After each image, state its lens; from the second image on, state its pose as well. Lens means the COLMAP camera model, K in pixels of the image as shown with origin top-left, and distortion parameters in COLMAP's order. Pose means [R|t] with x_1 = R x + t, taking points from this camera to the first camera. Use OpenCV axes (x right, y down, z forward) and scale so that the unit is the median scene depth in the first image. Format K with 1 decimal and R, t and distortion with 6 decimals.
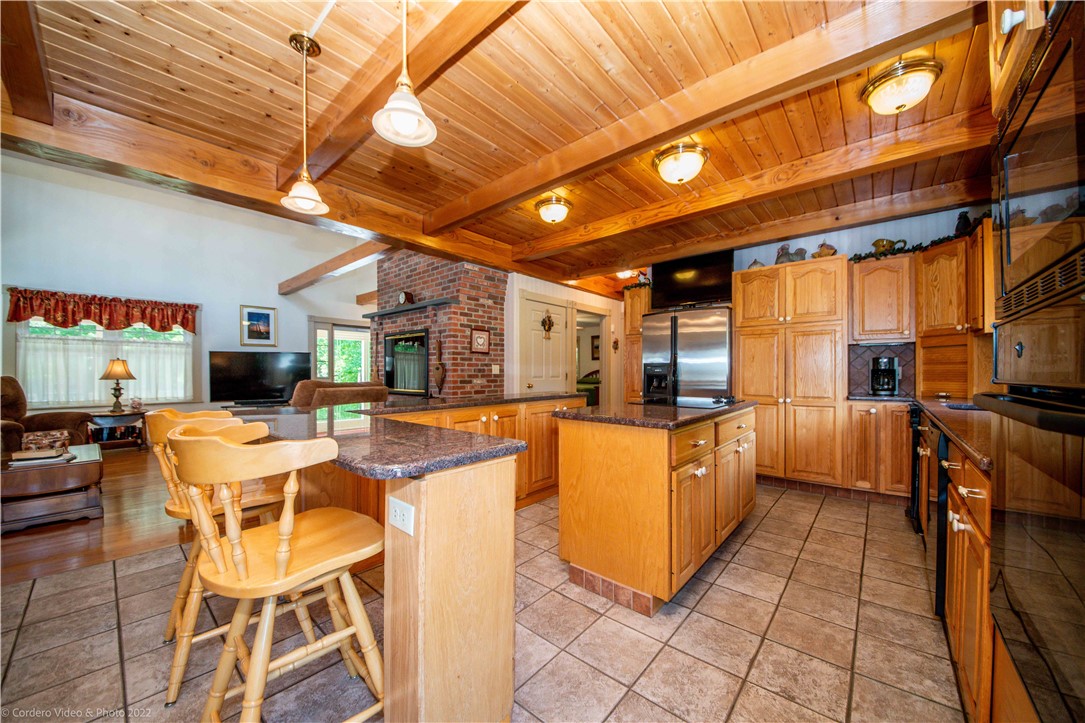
lens RADIAL K [[387.3, 0, 542.3], [0, 387.3, 373.4], [0, 0, 1]] dist [-0.004104, -0.006439]
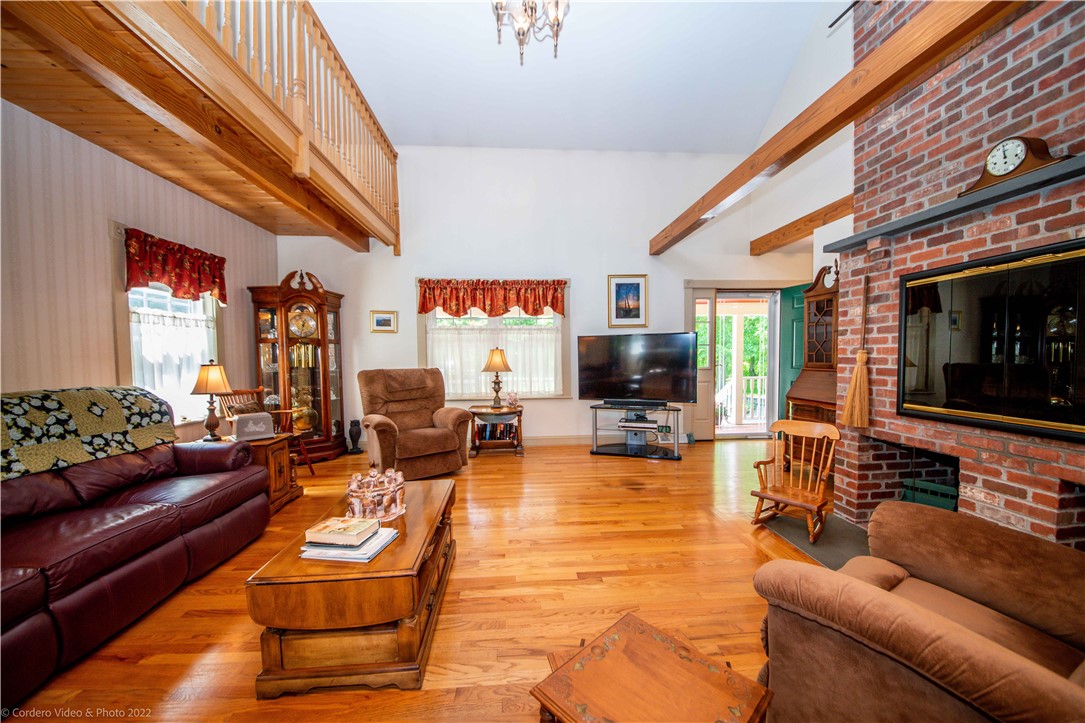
lens RADIAL K [[387.3, 0, 543.2], [0, 387.3, 373.3], [0, 0, 1]] dist [-0.004104, -0.006439]
pose [[0.709341, 0.022292, -0.704513, -0.429459], [0.008093, 0.999176, 0.039764, -0.016137], [0.704819, -0.033908, 0.708577, 0.465037]]
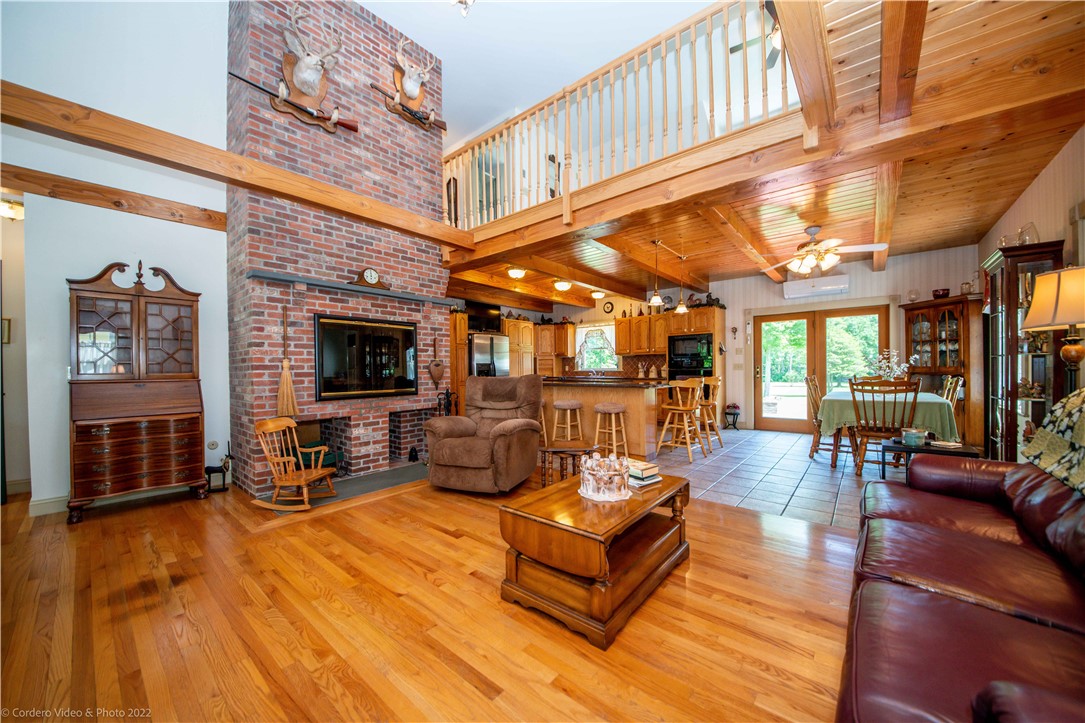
lens RADIAL K [[387.3, 0, 543.2], [0, 387.3, 373.0], [0, 0, 1]] dist [-0.004104, -0.006439]
pose [[-0.021969, -0.008308, 0.999724, -1.215293], [0.015897, 0.999836, 0.008659, 0.003409], [-0.999632, 0.016083, -0.021833, 0.685568]]
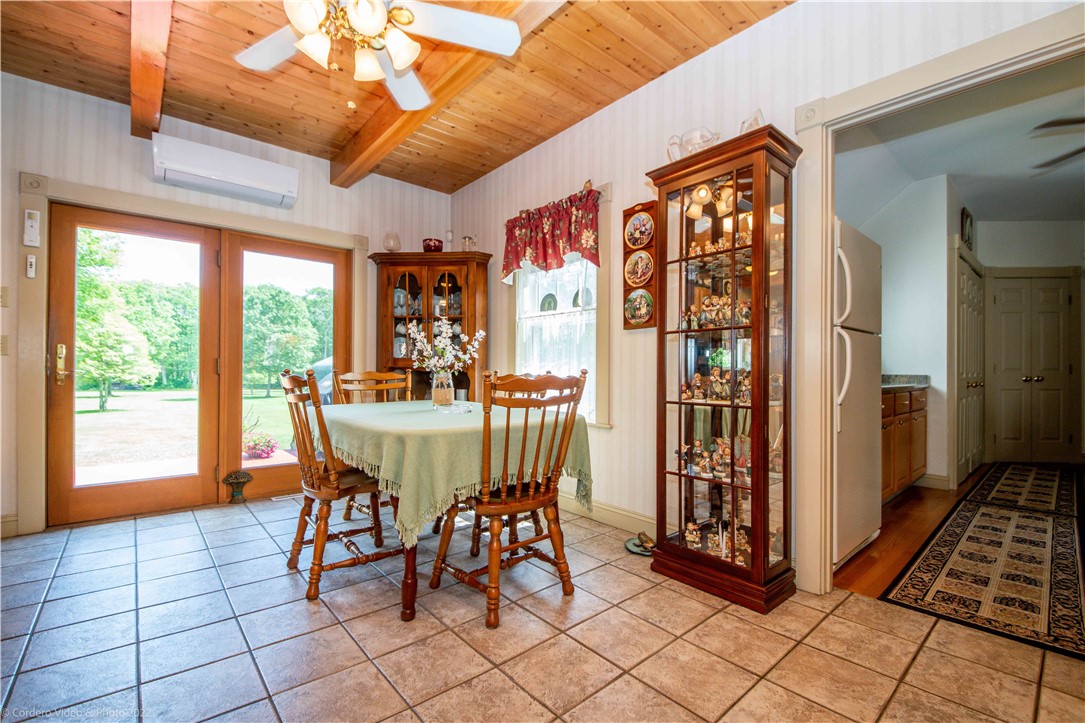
lens RADIAL K [[474.9, 0, 543.2], [0, 474.9, 375.4], [0, 0, 1]] dist [-0.007718, -0.005758]
pose [[-0.990289, -0.008237, 0.138778, -0.528005], [-0.006896, 0.999925, 0.010137, 0.030150], [-0.138851, 0.009081, -0.990272, 0.388420]]
